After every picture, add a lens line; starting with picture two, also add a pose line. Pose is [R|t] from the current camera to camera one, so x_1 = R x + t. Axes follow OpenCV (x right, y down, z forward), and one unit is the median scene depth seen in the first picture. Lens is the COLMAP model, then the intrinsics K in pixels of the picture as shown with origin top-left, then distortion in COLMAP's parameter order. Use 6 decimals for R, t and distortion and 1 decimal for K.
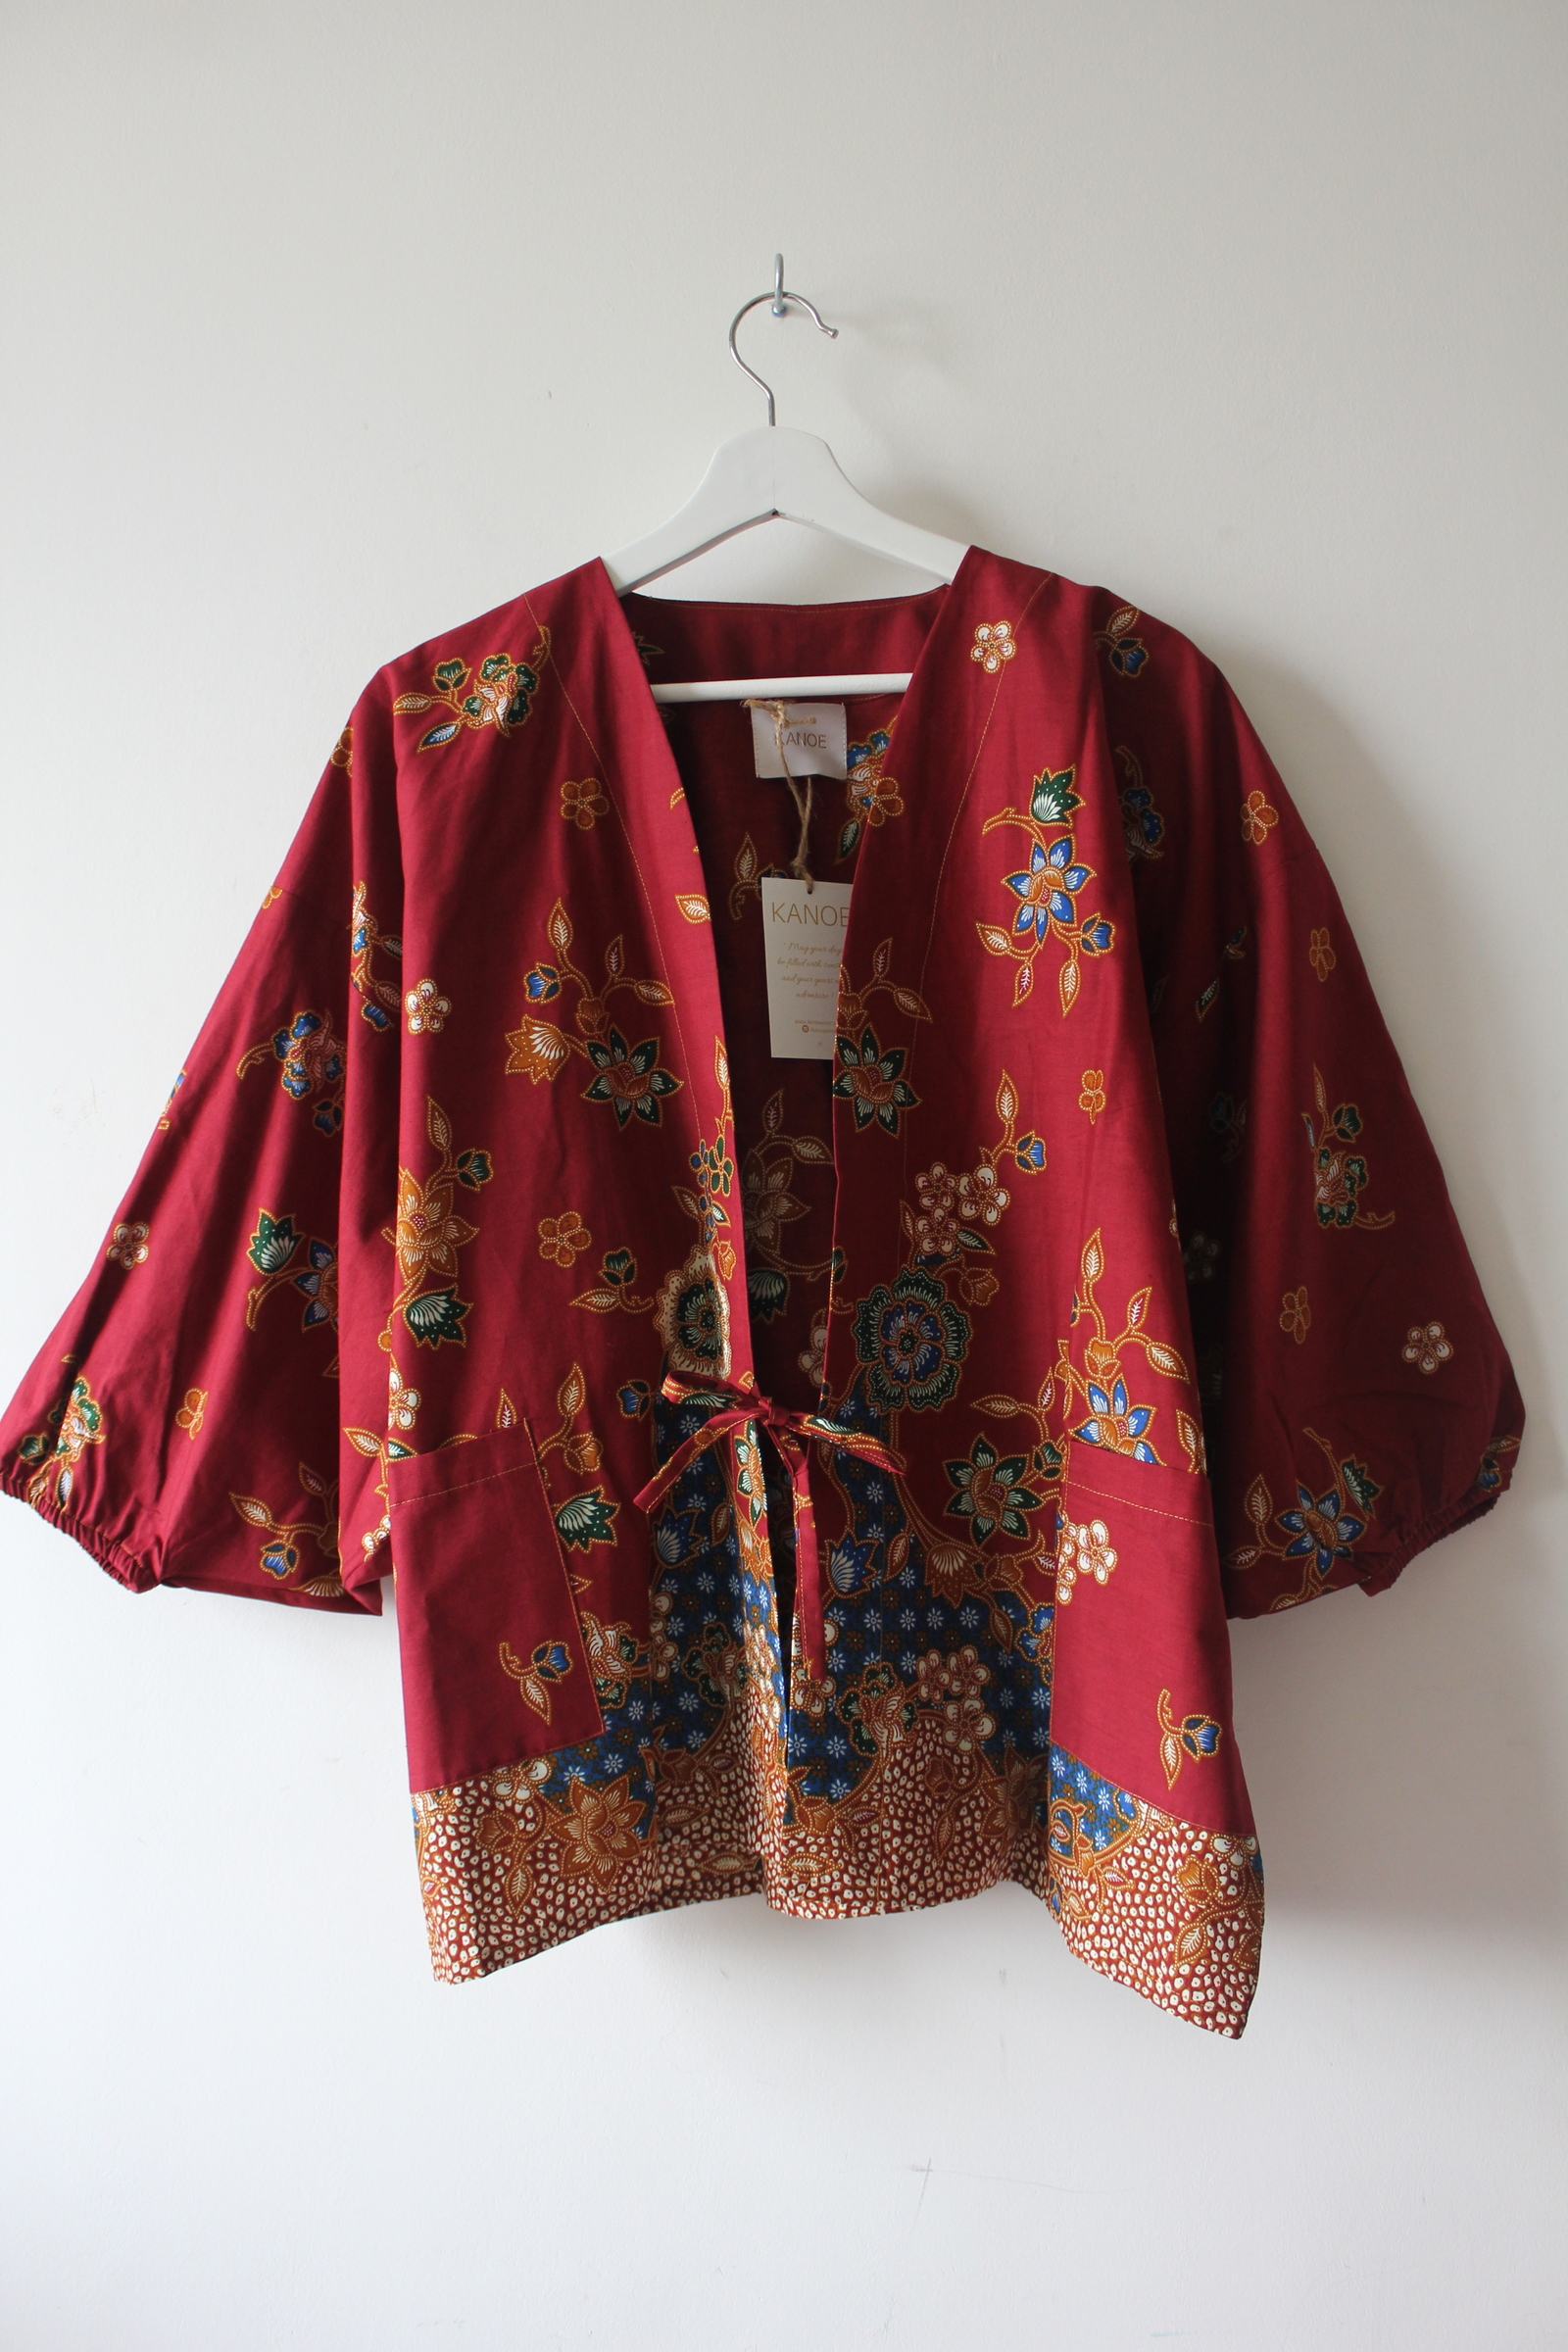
lens RADIAL K [[1945.1, 0, 784.0], [0, 1945.1, 1176.0], [0, 0, 1]] dist [-0.178630, 0.170461]
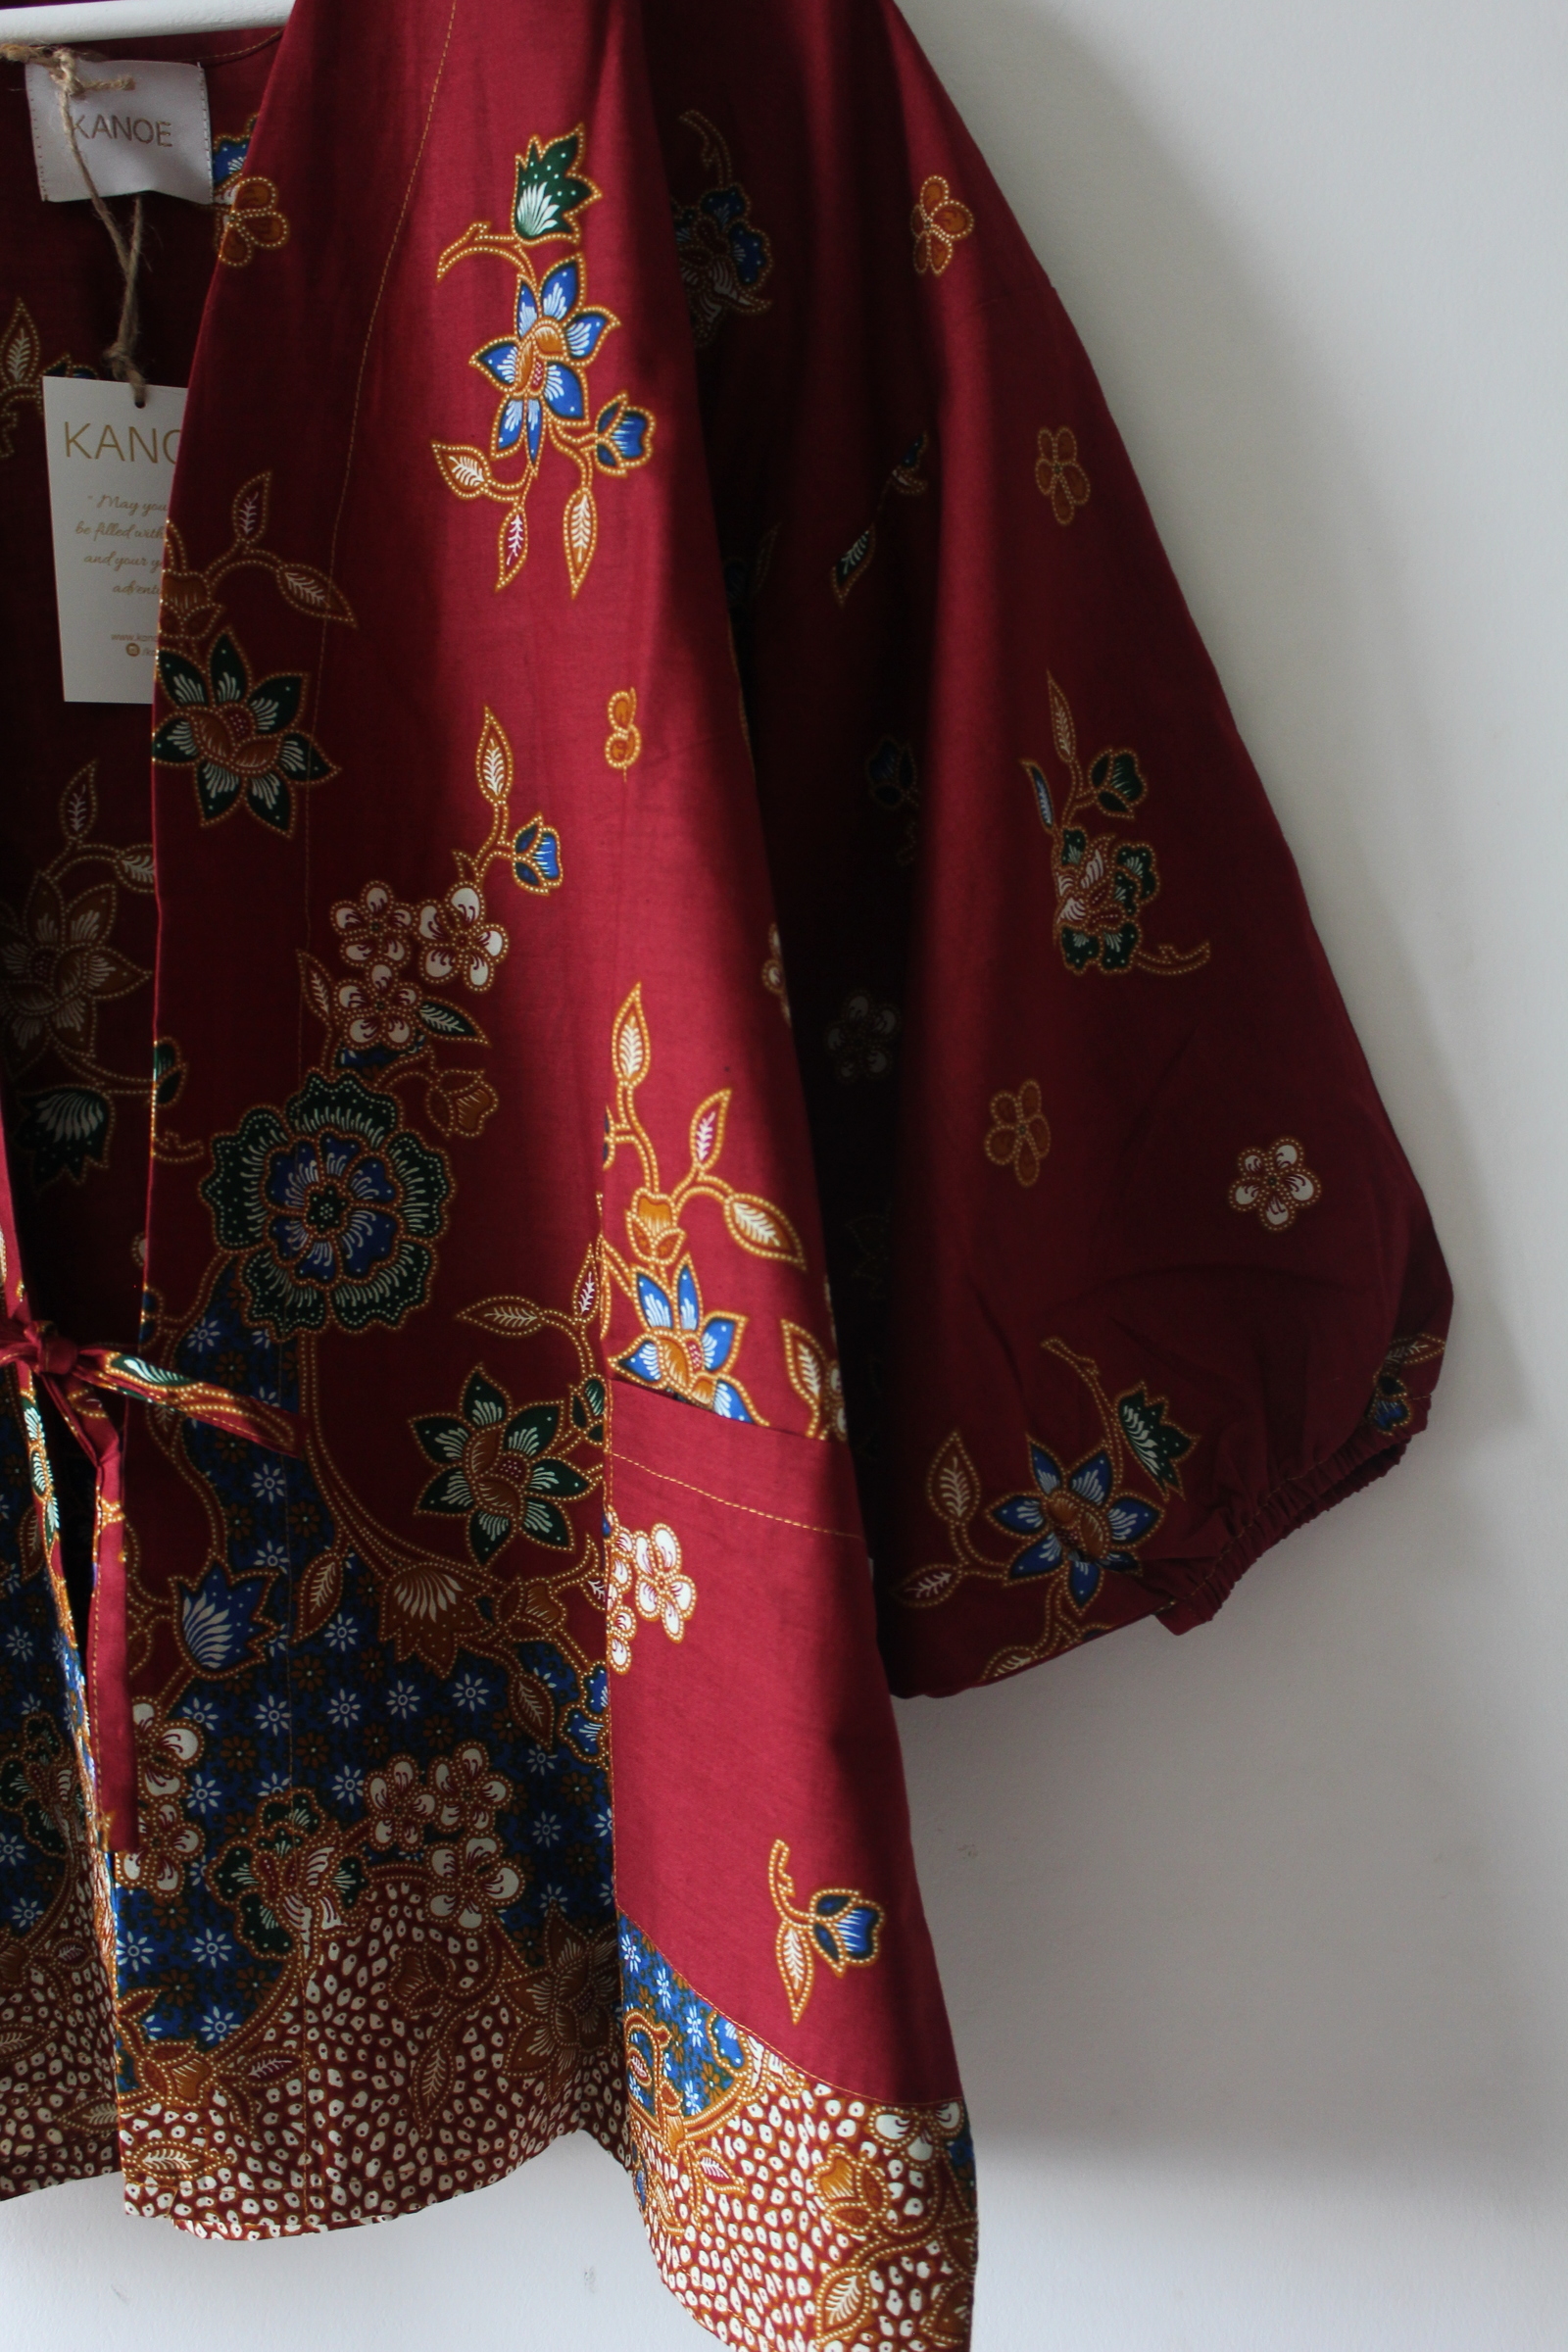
lens RADIAL K [[2310.6, 0, 784.0], [0, 2310.6, 1176.0], [0, 0, 1]] dist [-0.150425, 0.165683]
pose [[0.997147, -0.040450, 0.063725, 0.154655], [0.035202, 0.996058, 0.081415, 0.028352], [-0.066767, -0.078939, 0.994641, 0.348434]]
